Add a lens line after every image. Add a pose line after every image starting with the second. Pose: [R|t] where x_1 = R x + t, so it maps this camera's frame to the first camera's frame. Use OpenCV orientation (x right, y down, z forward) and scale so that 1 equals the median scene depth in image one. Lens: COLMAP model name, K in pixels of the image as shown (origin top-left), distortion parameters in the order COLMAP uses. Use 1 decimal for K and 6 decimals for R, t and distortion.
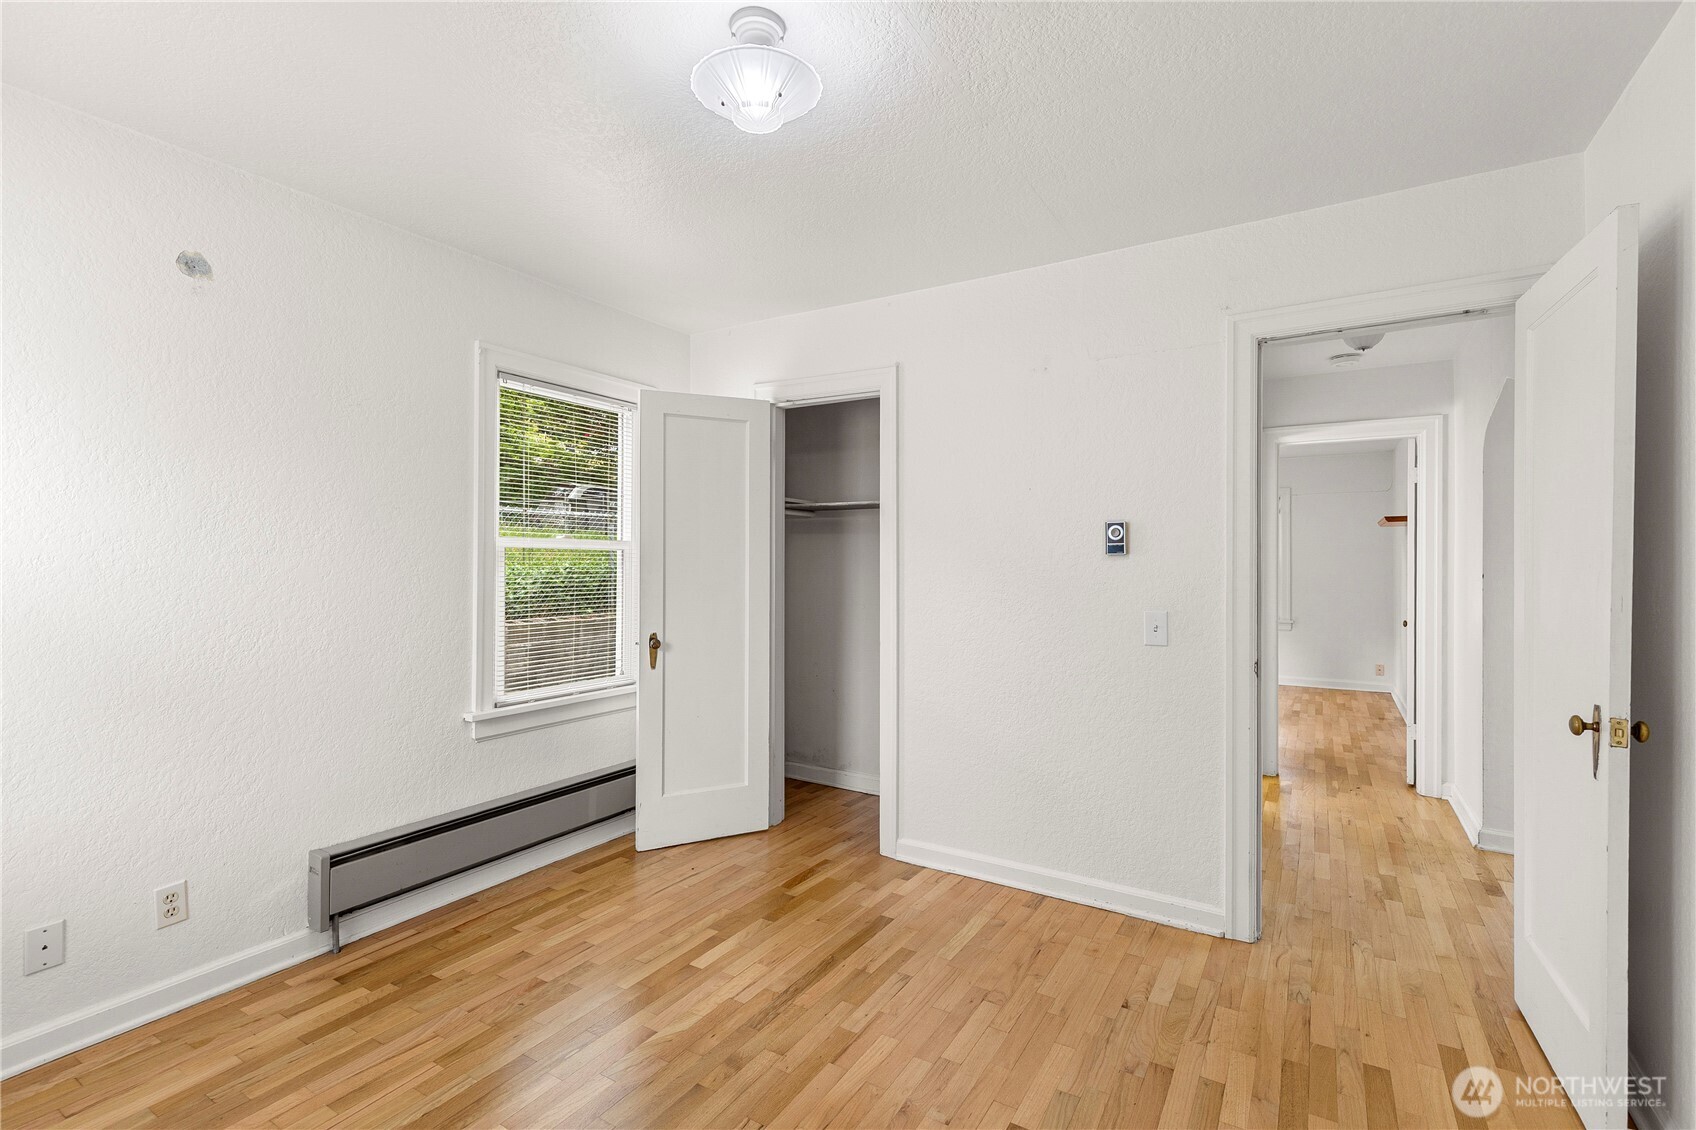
lens RADIAL K [[769.6, 0, 855.5], [0, 769.6, 561.8], [0, 0, 1]] dist [0.010037, -0.001506]
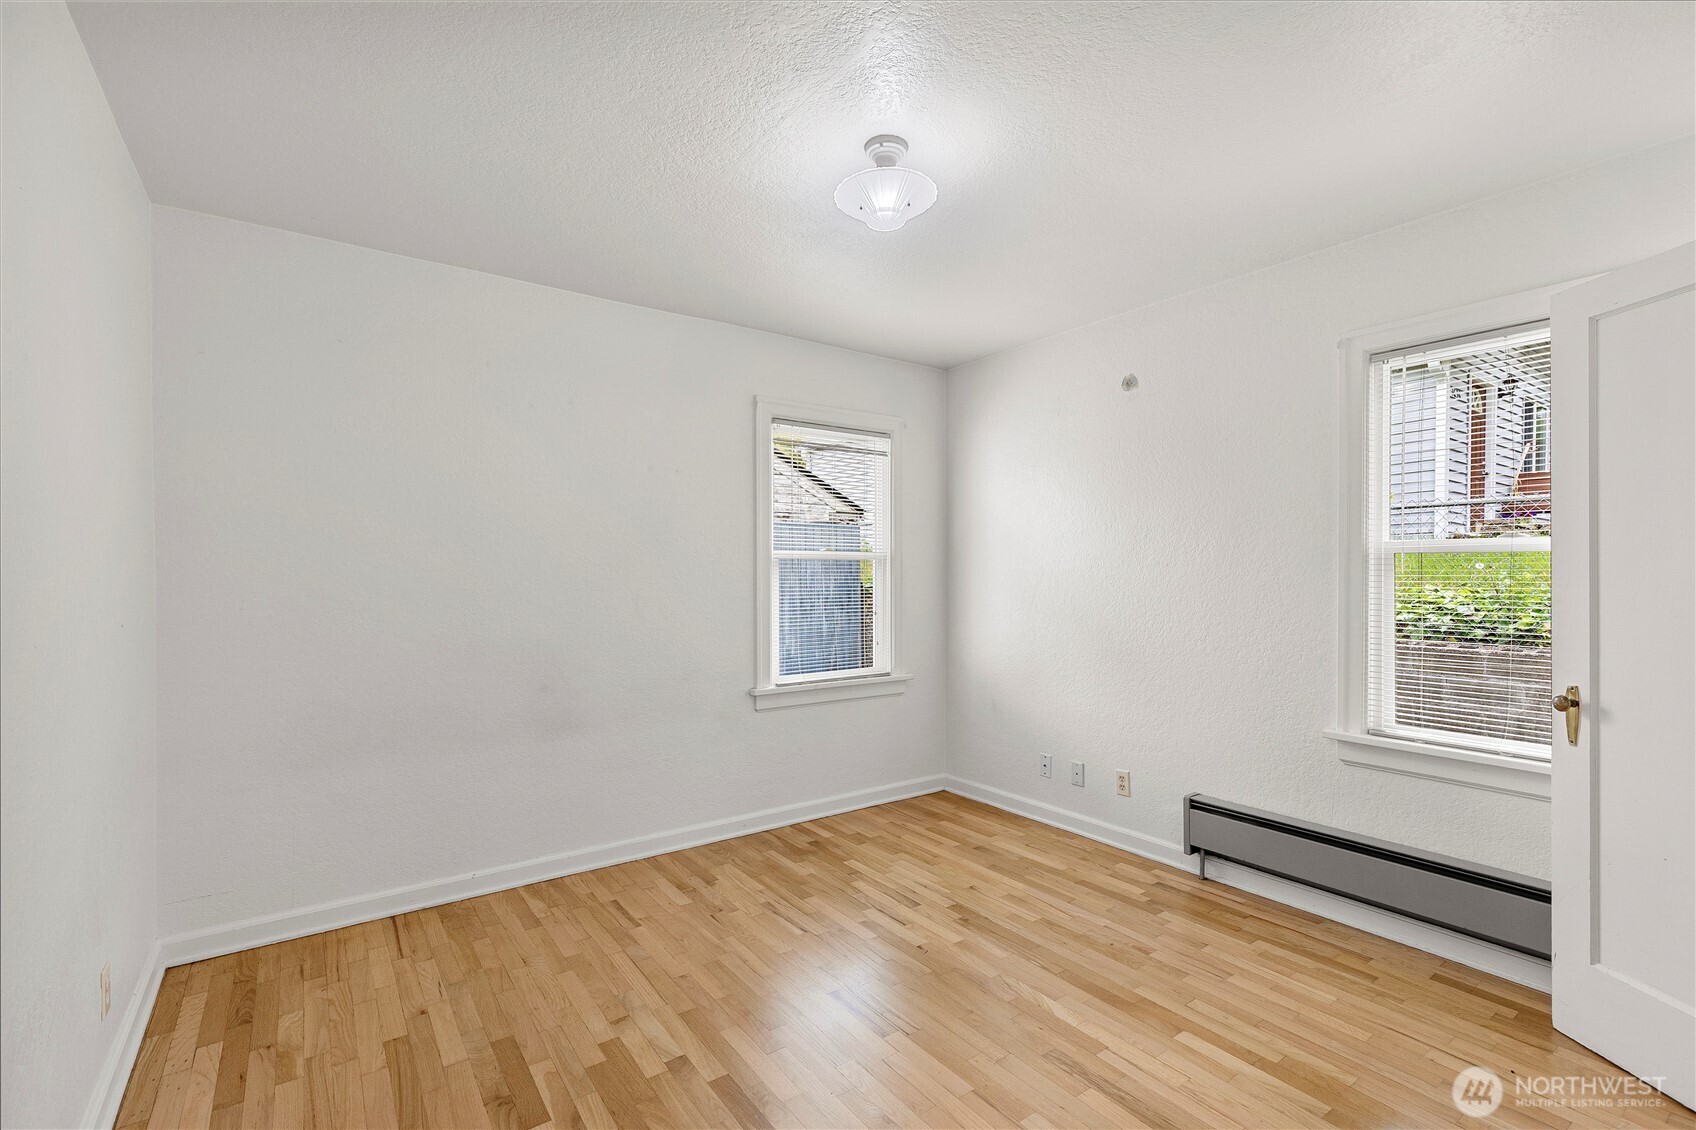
lens RADIAL K [[769.6, 0, 851.7], [0, 769.6, 575.8], [0, 0, 1]] dist [0.010037, -0.001506]
pose [[-0.394868, 0.003455, -0.918731, 0.693561], [0.000368, 0.999993, 0.003602, 0.002865], [0.918738, 0.001085, -0.394867, 0.943331]]
